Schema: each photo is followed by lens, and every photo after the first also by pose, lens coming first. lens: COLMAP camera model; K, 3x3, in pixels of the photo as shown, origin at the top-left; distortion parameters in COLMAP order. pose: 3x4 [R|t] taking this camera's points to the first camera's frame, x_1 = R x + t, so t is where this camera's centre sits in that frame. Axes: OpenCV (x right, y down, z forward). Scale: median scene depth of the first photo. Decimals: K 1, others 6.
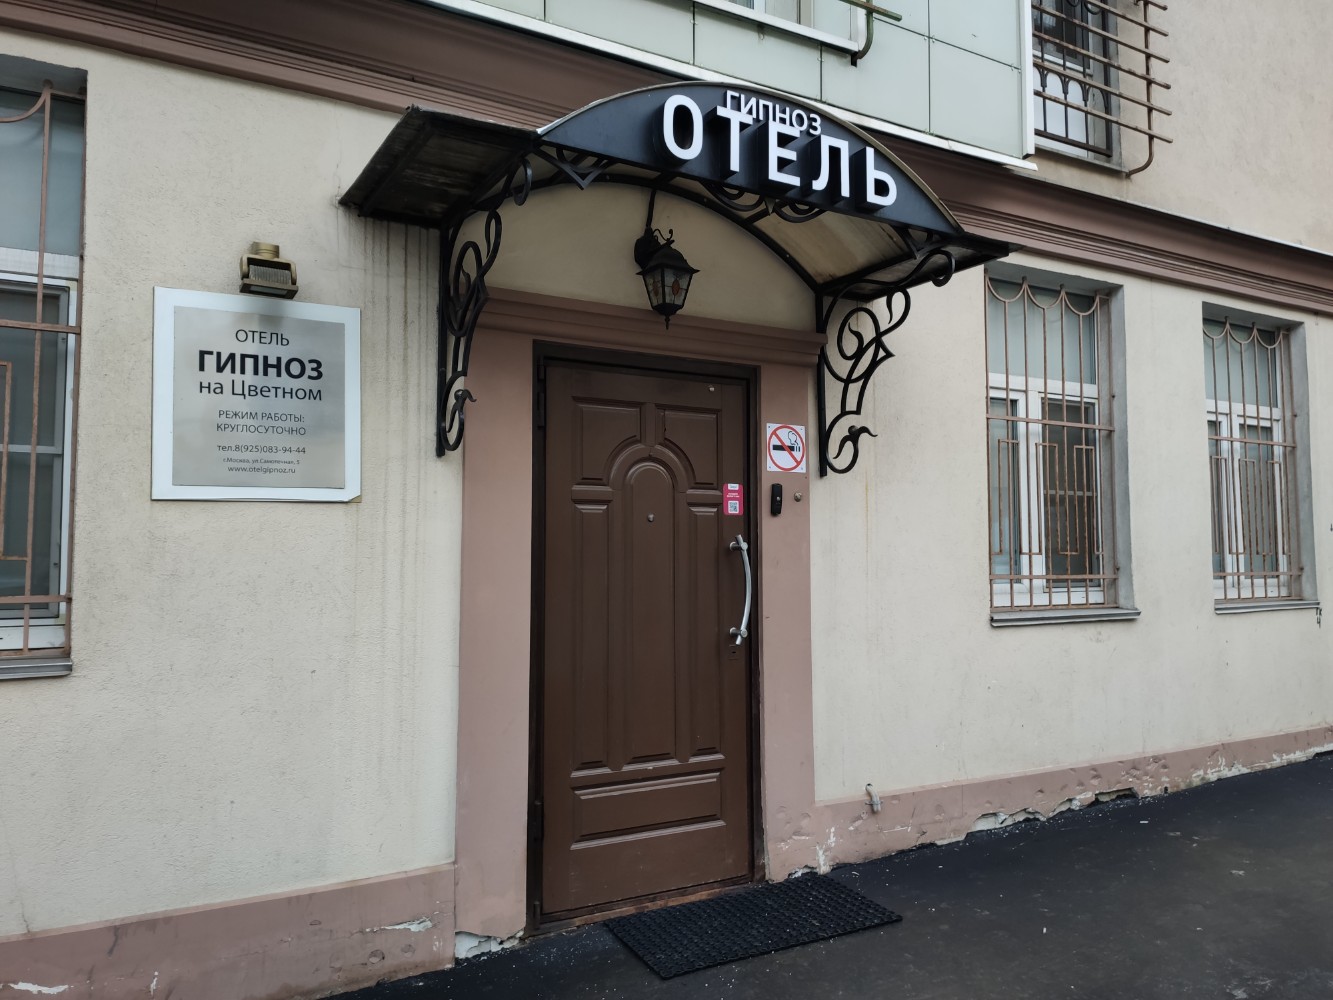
lens RADIAL K [[1002.6, 0, 666.5], [0, 1002.6, 500.0], [0, 0, 1]] dist [0.086341, -0.119751]
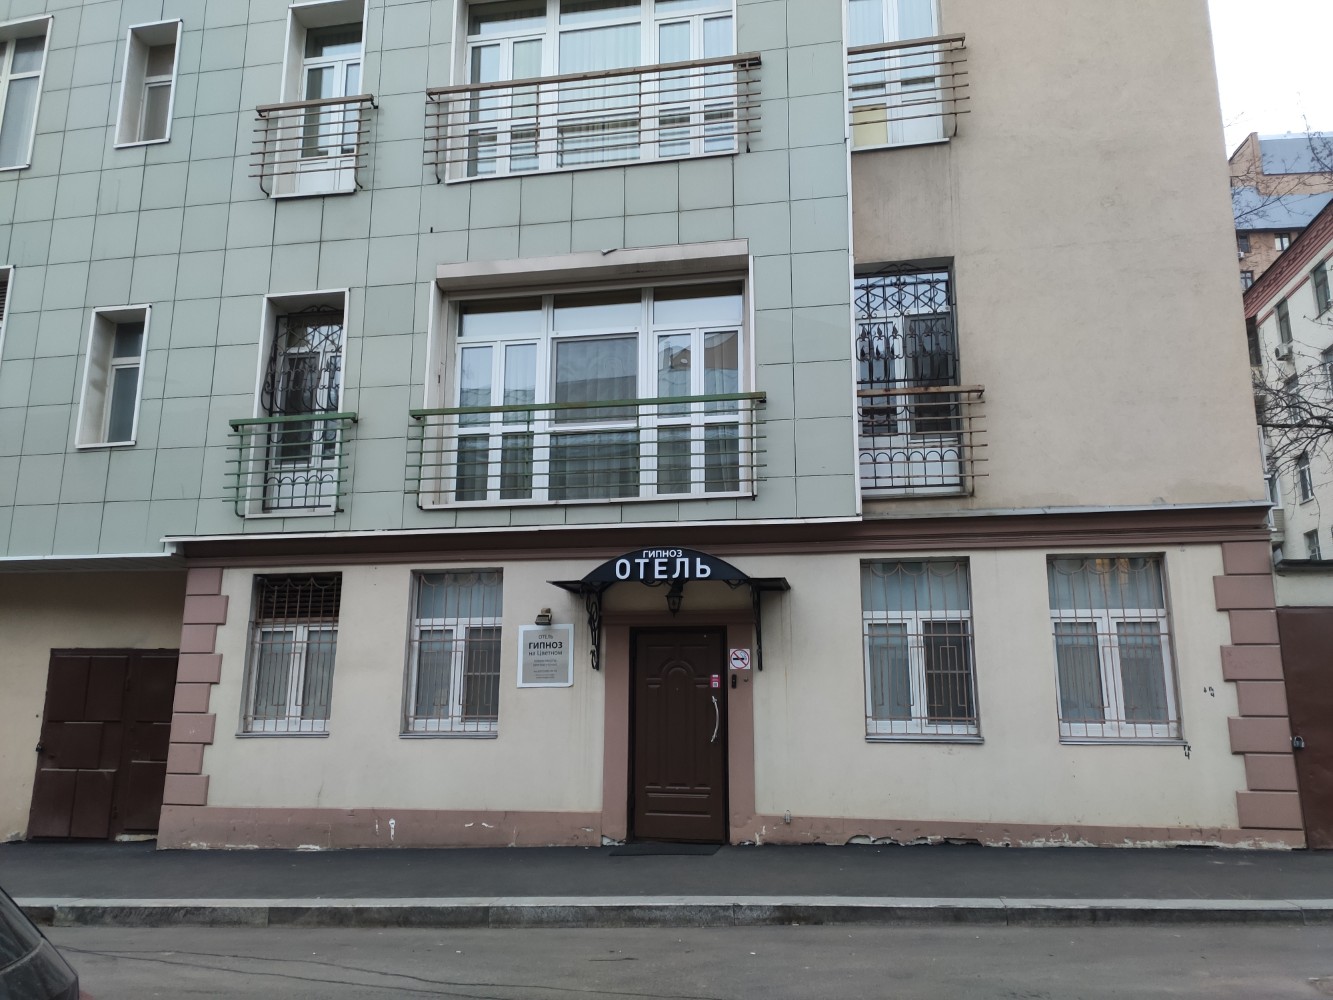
lens RADIAL K [[982.4, 0, 666.5], [0, 982.4, 500.0], [0, 0, 1]] dist [0.085855, -0.079481]
pose [[0.754115, -0.126619, -0.644421, 1.914187], [0.033229, 0.987338, -0.155113, -0.083242], [0.655902, 0.095559, 0.748773, -1.126944]]
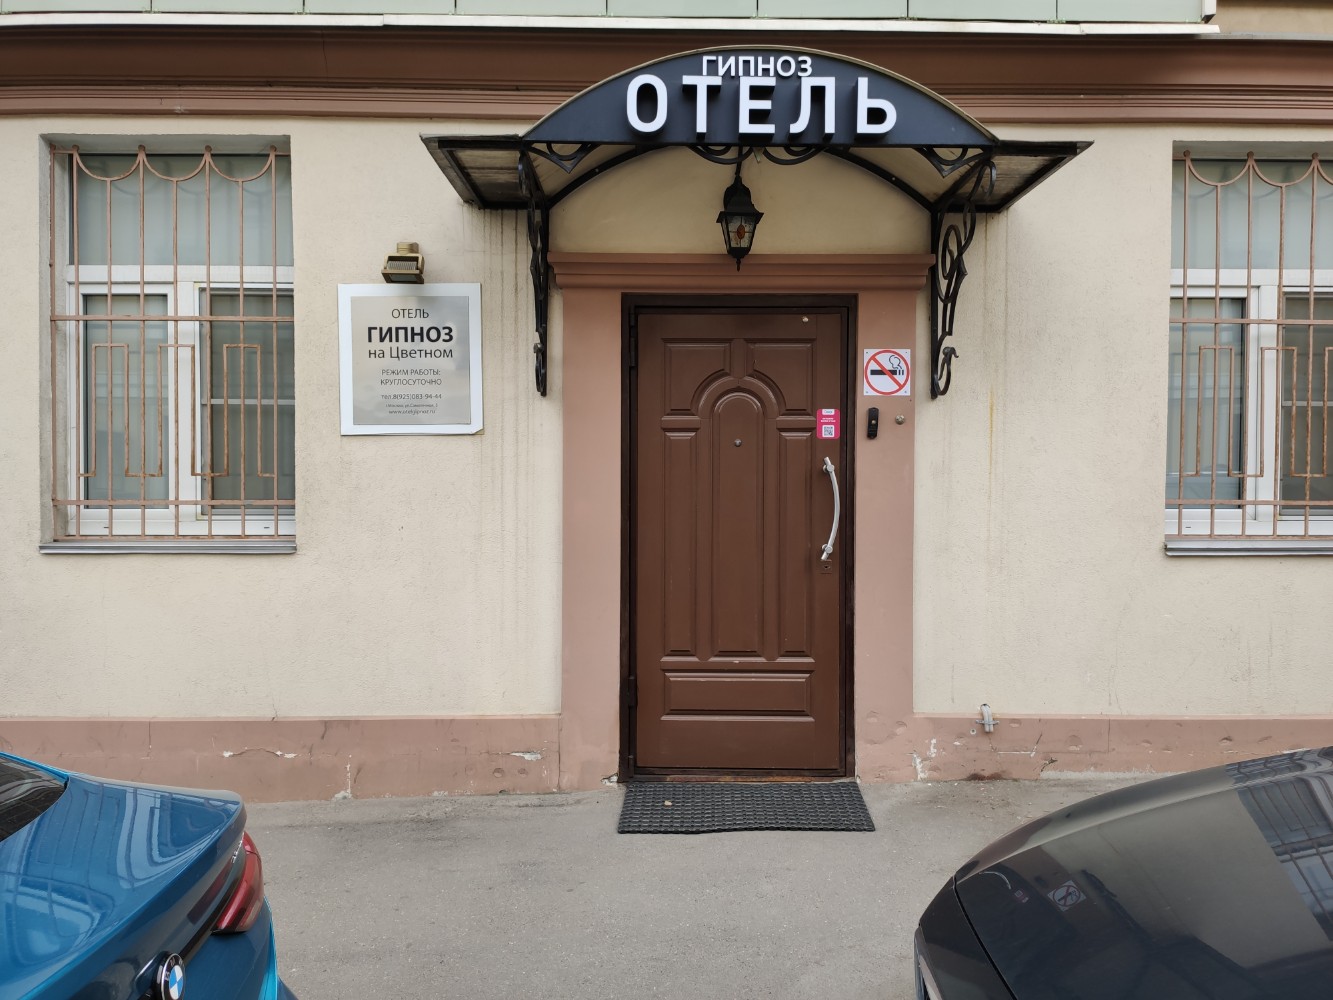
lens RADIAL K [[1002.6, 0, 666.5], [0, 1002.6, 500.0], [0, 0, 1]] dist [0.086341, -0.119751]
pose [[0.865799, 0.020141, -0.499986, 0.543826], [0.022781, 0.996567, 0.079594, -0.010904], [0.499873, -0.080303, 0.862368, -0.010328]]
